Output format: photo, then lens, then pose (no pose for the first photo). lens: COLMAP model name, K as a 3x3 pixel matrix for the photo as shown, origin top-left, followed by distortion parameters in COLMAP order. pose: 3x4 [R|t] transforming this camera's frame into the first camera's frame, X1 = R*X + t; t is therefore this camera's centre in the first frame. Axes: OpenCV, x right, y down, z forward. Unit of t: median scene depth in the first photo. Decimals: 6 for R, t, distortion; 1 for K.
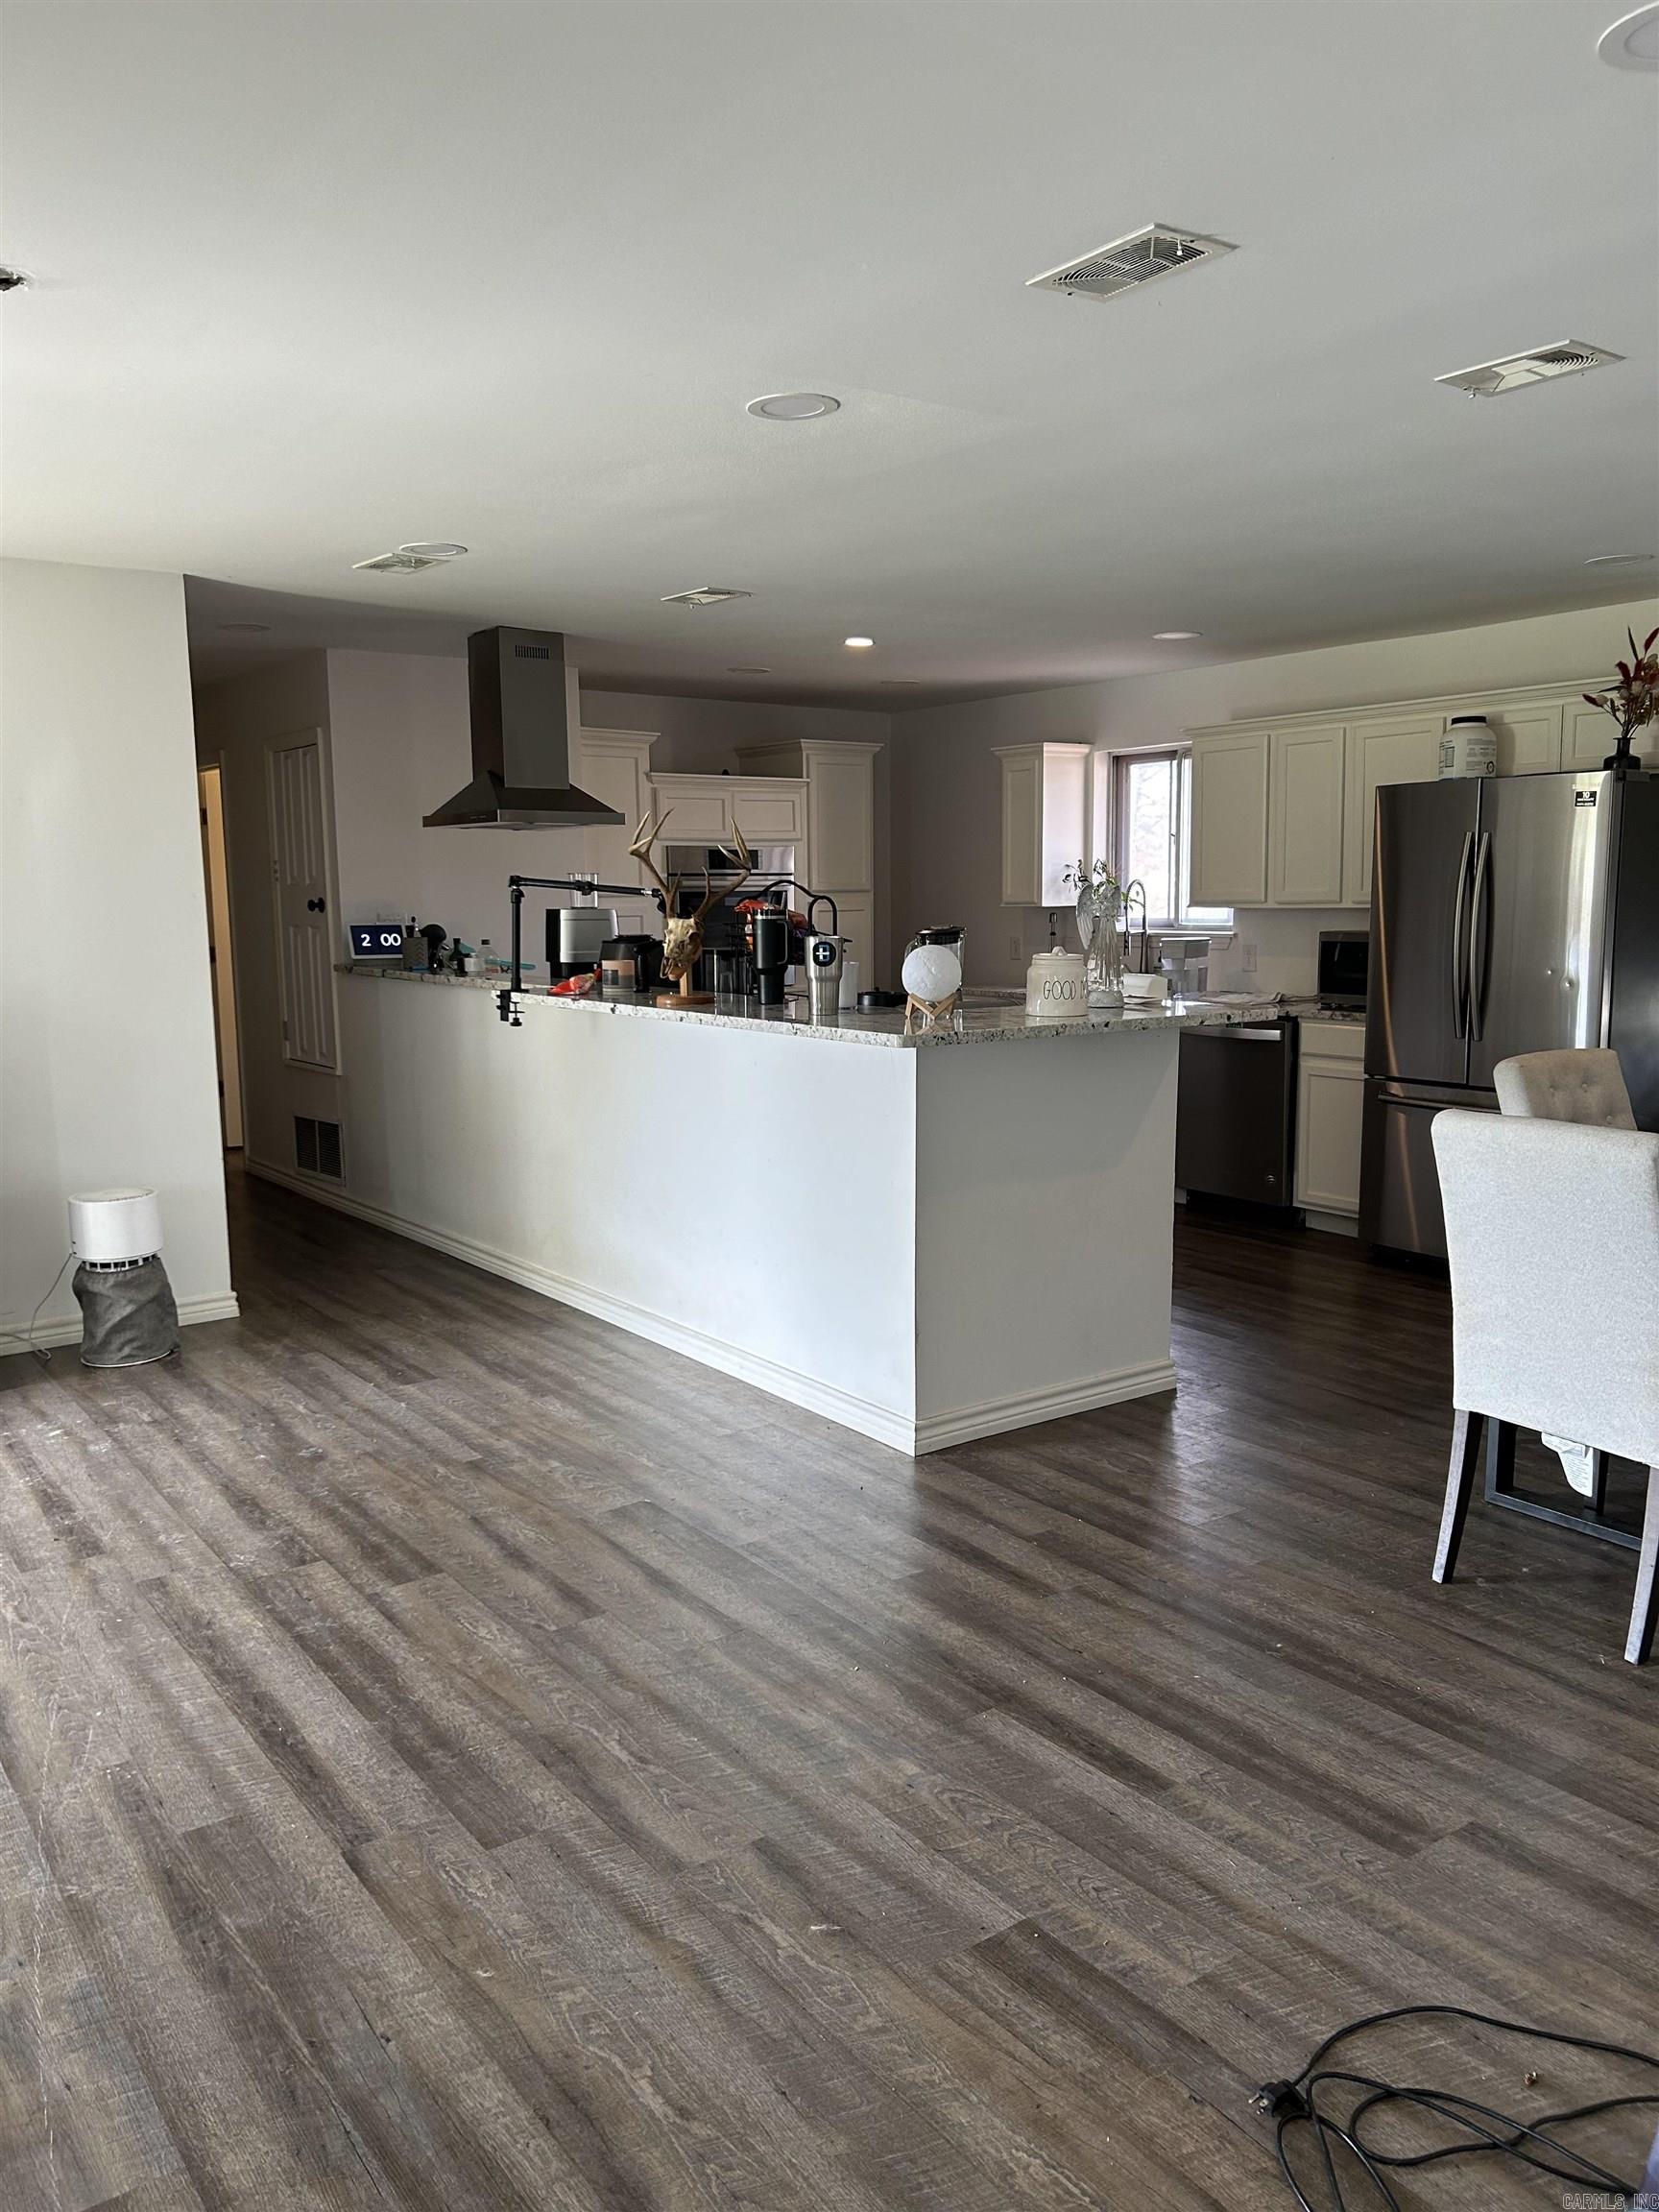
lens RADIAL K [[1656.5, 0, 827.6], [0, 1656.5, 1125.4], [0, 0, 1]] dist [0.046543, -0.068173]
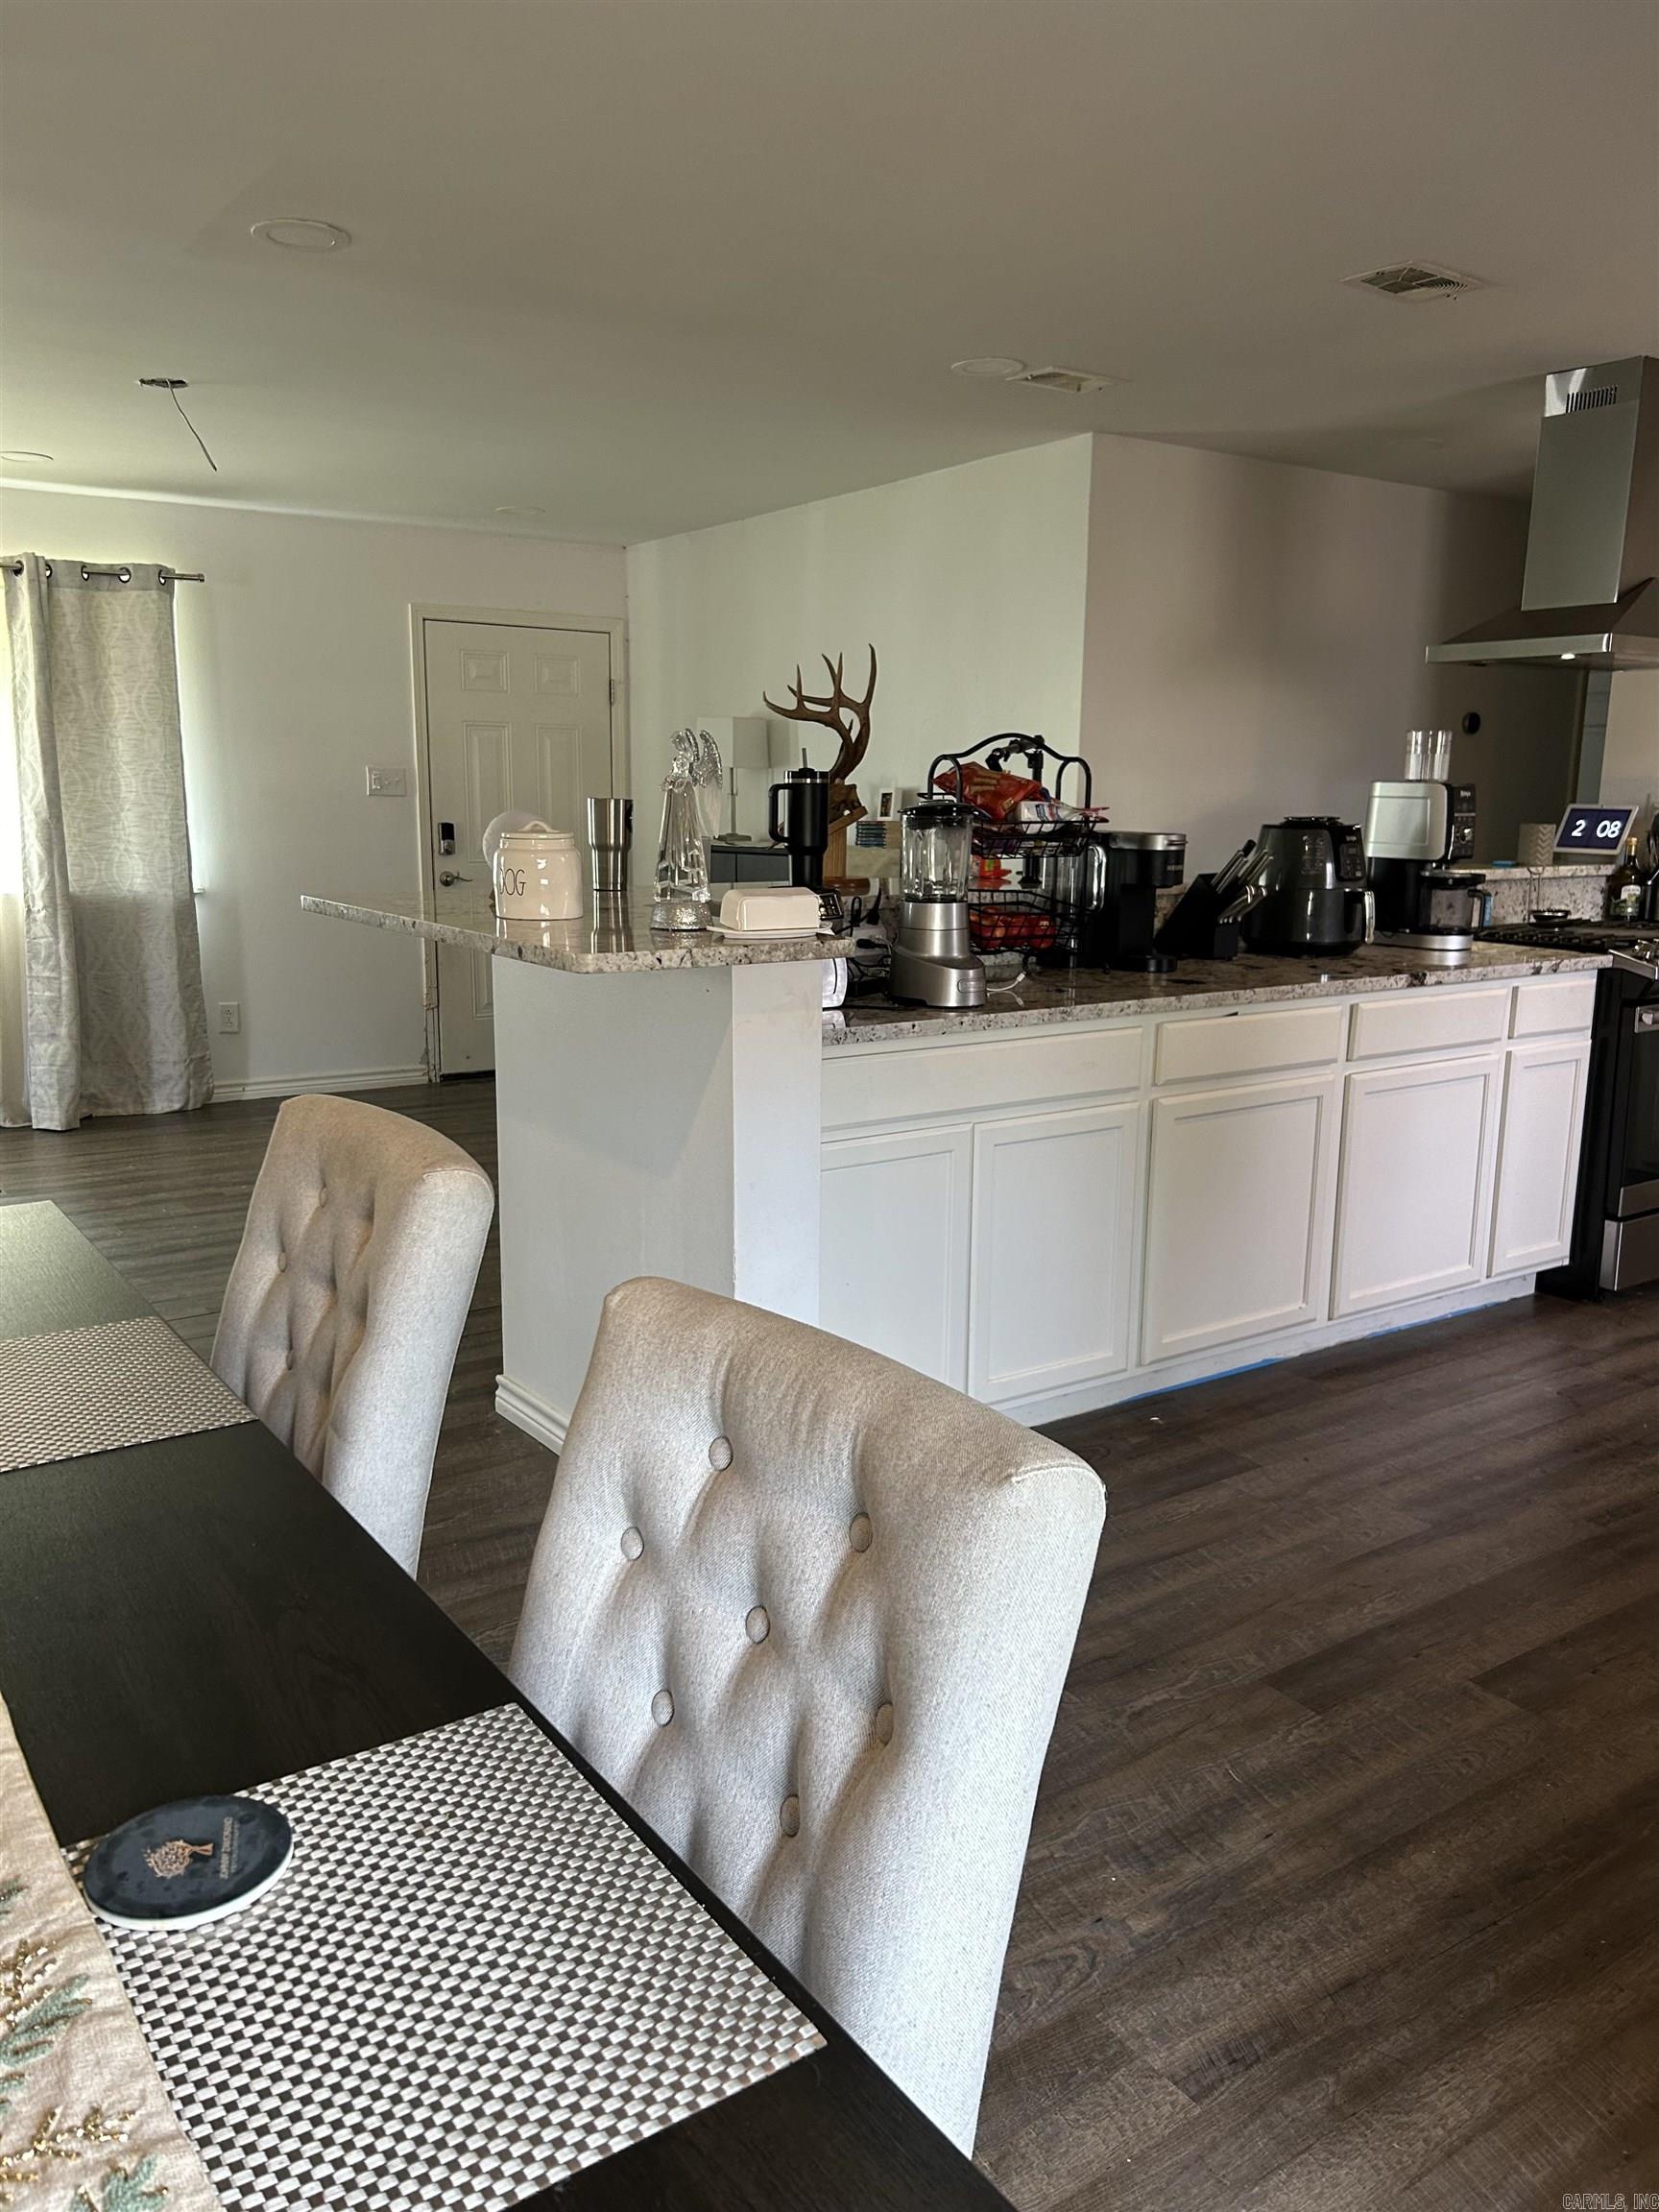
lens RADIAL K [[1666.6, 0, 816.2], [0, 1666.6, 1110.4], [0, 0, 1]] dist [0.050525, -0.056546]
pose [[-0.027452, 0.201512, -0.979101, 0.643433], [-0.151657, 0.967293, 0.203334, -0.112911], [0.988052, 0.154070, 0.004007, 0.844108]]
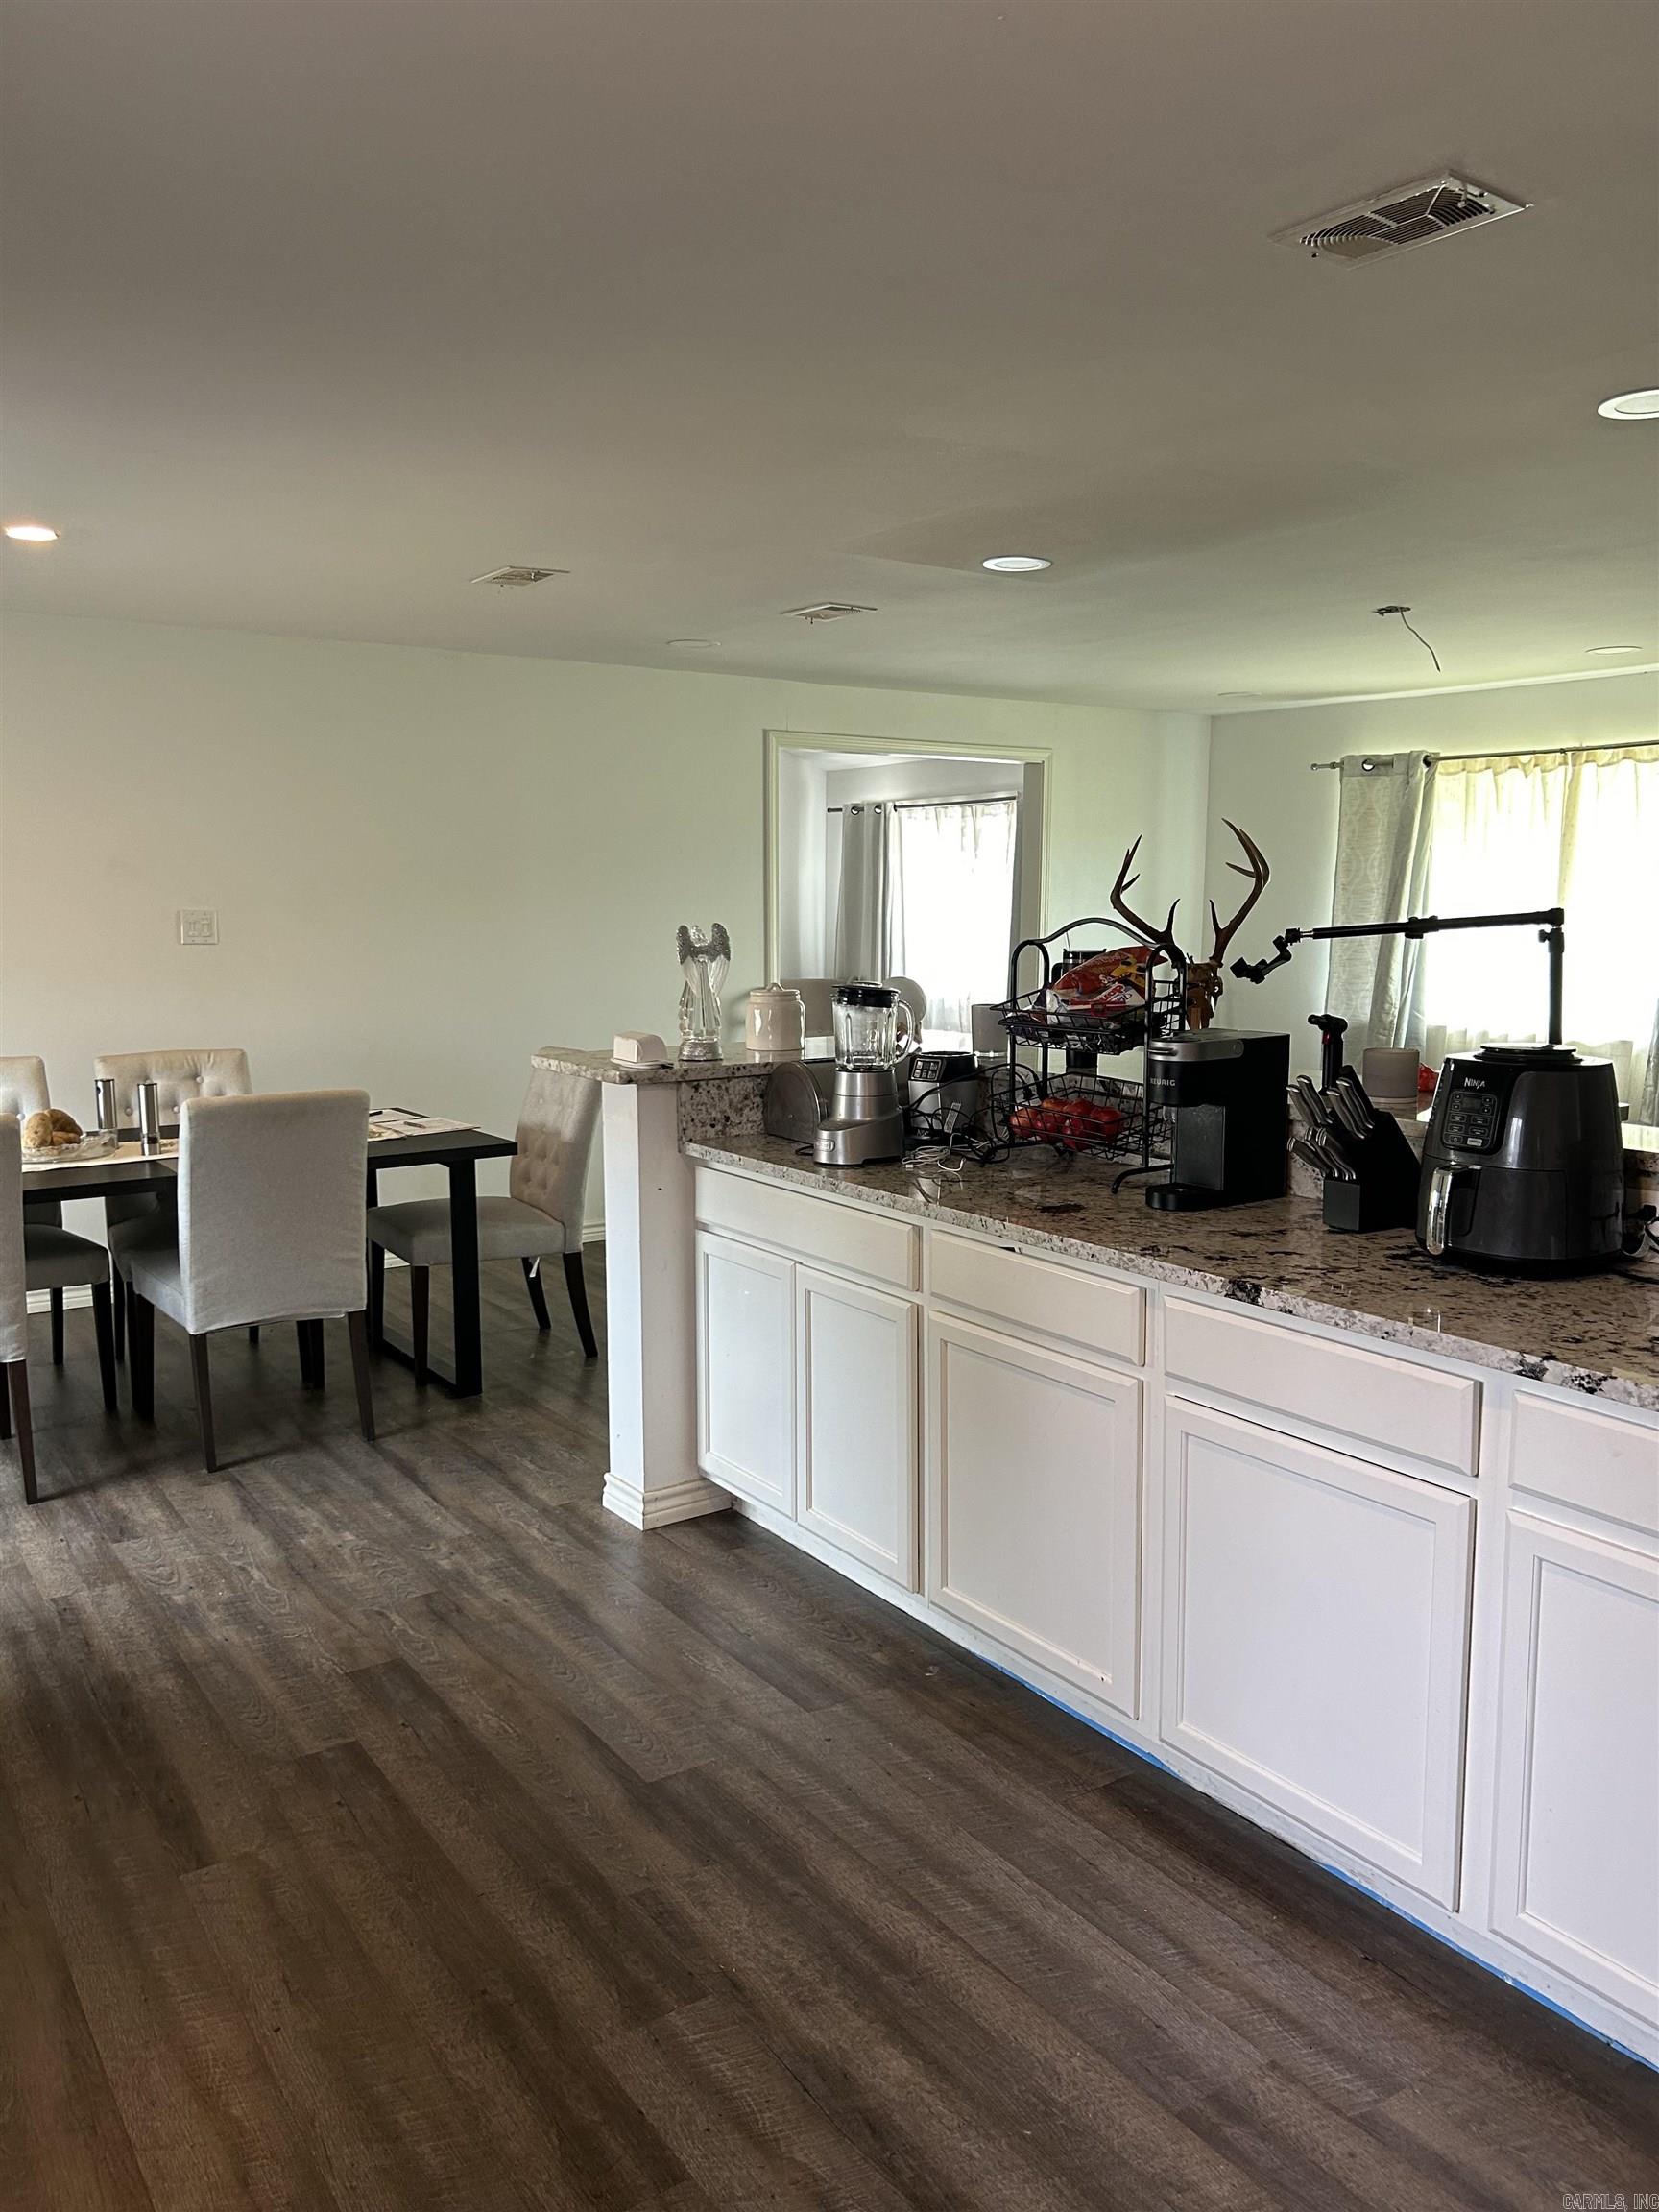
lens RADIAL K [[1647.0, 0, 819.9], [0, 1647.0, 1126.9], [0, 0, 1]] dist [0.043972, -0.057999]
pose [[-0.999101, 0.003558, 0.042240, 0.050508], [0.015193, 0.960325, 0.278468, -0.227471], [-0.039573, 0.278860, -0.959516, 1.490876]]
